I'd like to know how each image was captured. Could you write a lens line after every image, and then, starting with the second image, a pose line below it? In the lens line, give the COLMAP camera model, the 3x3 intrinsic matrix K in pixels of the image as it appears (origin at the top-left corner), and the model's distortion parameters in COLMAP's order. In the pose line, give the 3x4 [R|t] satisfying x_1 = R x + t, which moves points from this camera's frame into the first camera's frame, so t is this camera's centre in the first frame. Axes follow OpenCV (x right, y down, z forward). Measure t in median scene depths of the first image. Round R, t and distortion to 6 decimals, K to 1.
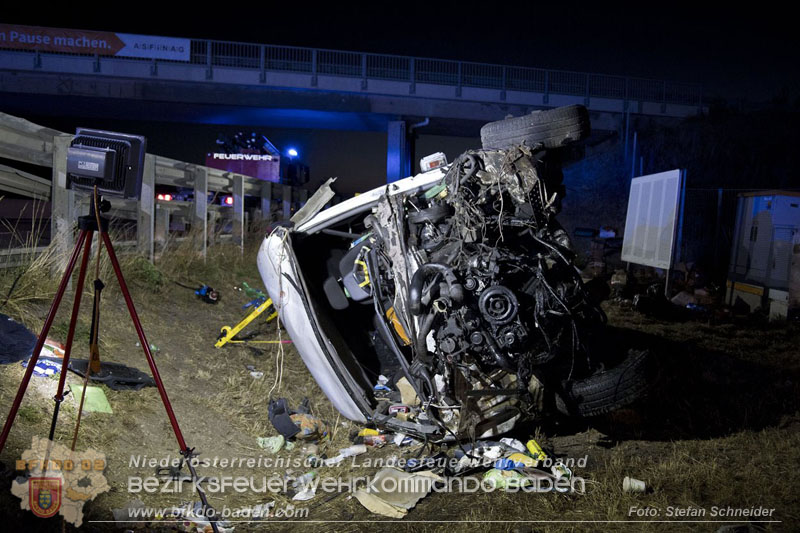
lens RADIAL K [[802.5, 0, 400.0], [0, 802.5, 266.5], [0, 0, 1]] dist [-0.024357, -0.013235]
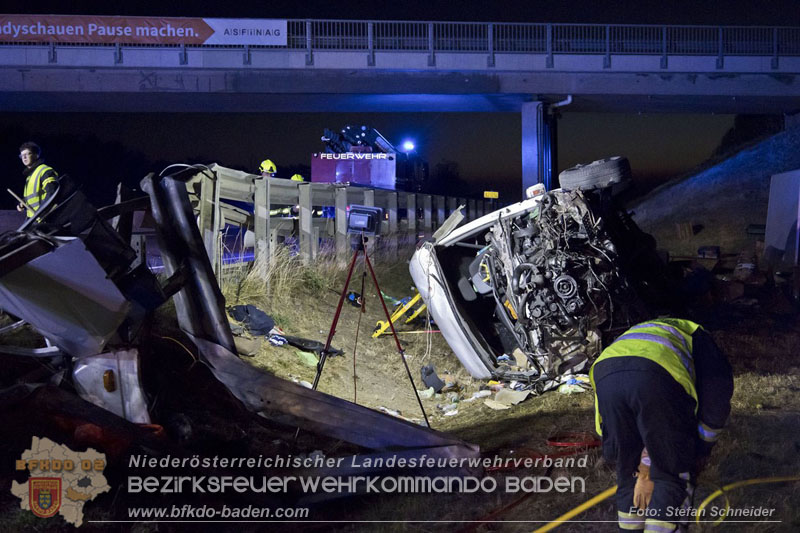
lens RADIAL K [[1012.9, 0, 400.0], [0, 1012.9, 266.5], [0, 0, 1]] dist [-0.011451, 0.022560]
pose [[0.989566, -0.029090, -0.141114, 0.057054], [0.027099, 0.999505, -0.016010, 0.021626], [0.141509, 0.012019, 0.989864, -0.800950]]
